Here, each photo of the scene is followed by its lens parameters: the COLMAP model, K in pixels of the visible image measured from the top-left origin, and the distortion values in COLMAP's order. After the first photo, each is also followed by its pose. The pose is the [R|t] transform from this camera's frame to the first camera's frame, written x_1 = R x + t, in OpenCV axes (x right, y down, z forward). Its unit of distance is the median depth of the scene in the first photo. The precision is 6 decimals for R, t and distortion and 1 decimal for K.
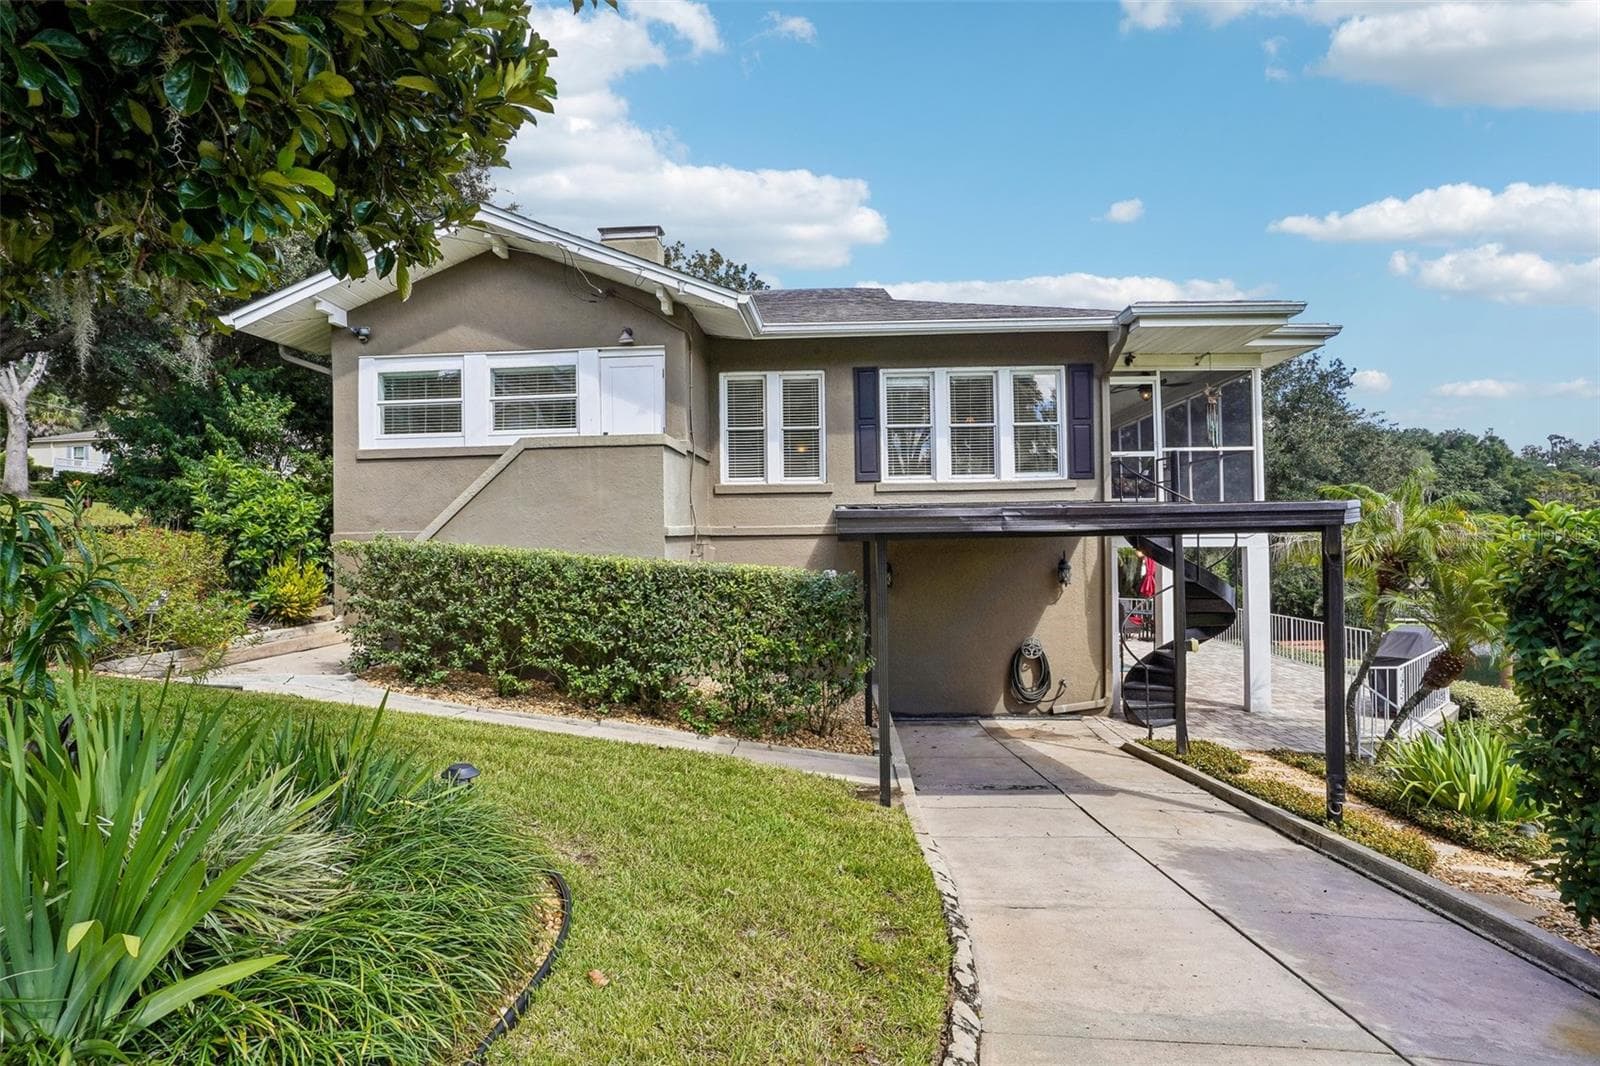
lens RADIAL K [[886.5, 0, 799.7], [0, 886.5, 541.9], [0, 0, 1]] dist [0.003534, 0.002156]
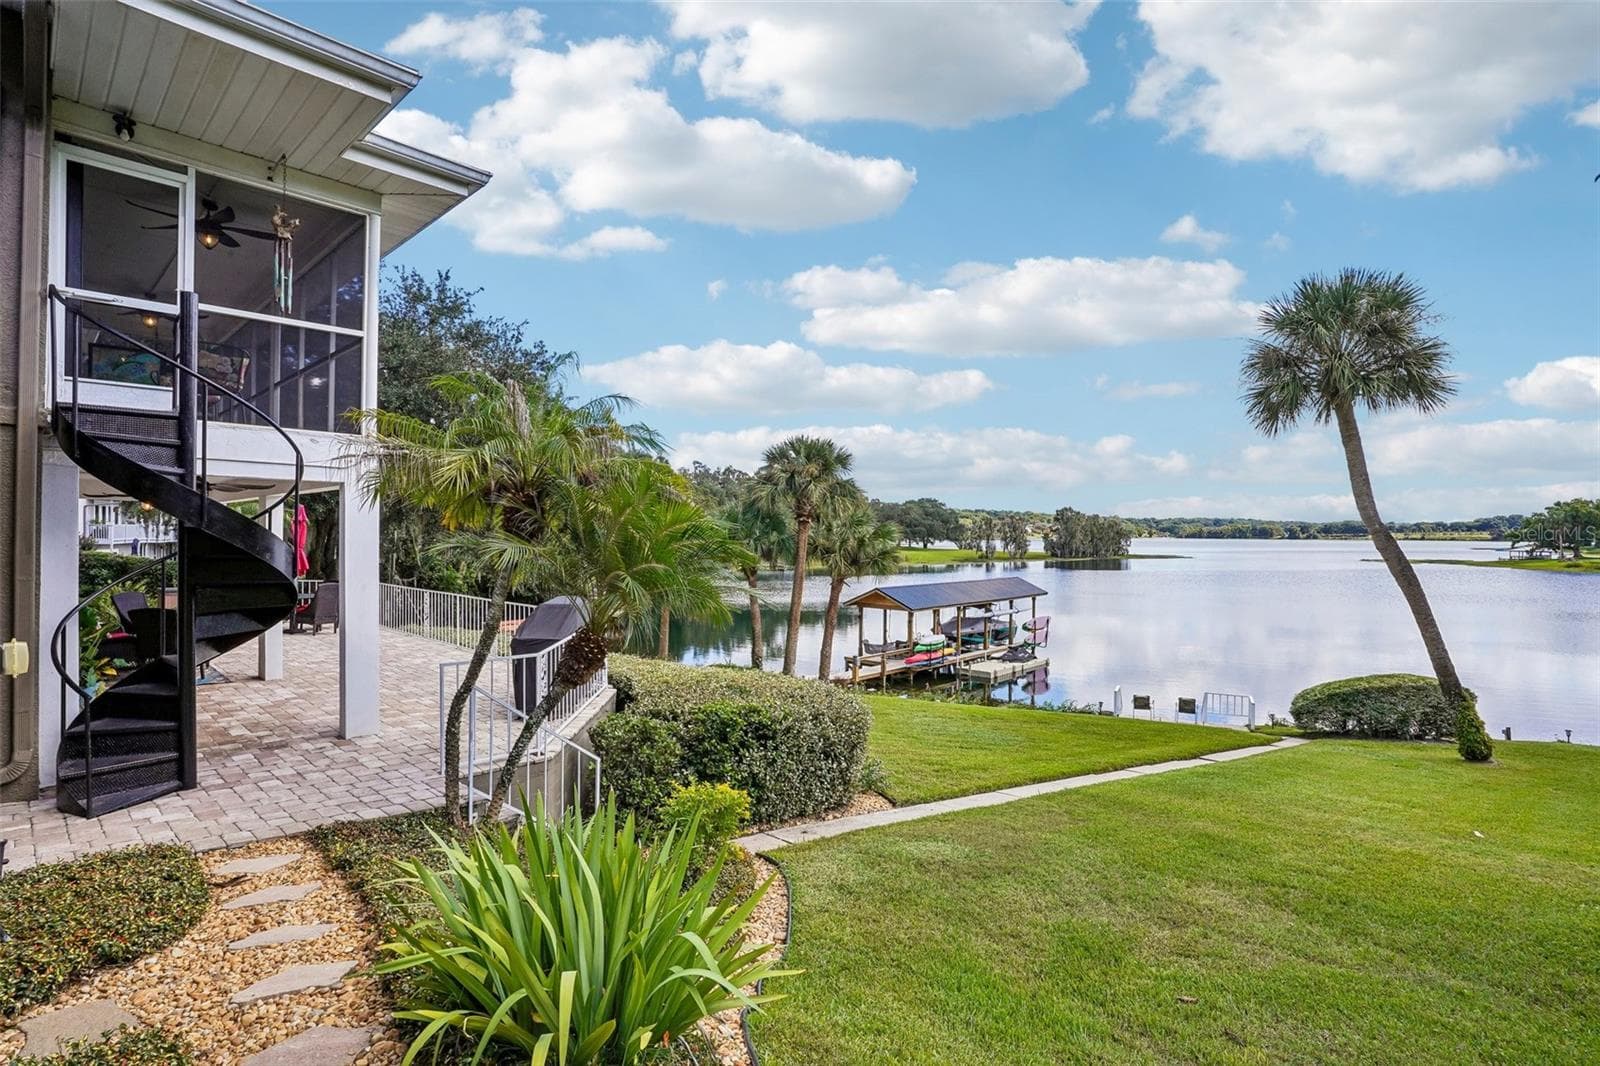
lens RADIAL K [[800.6, 0, 801.7], [0, 800.6, 531.5], [0, 0, 1]] dist [0.002451, 0.001040]
pose [[0.669519, 0.022938, 0.742441, 0.302491], [-0.020333, 0.999714, -0.012551, 0.042731], [-0.742517, -0.006693, 0.669794, 0.374795]]
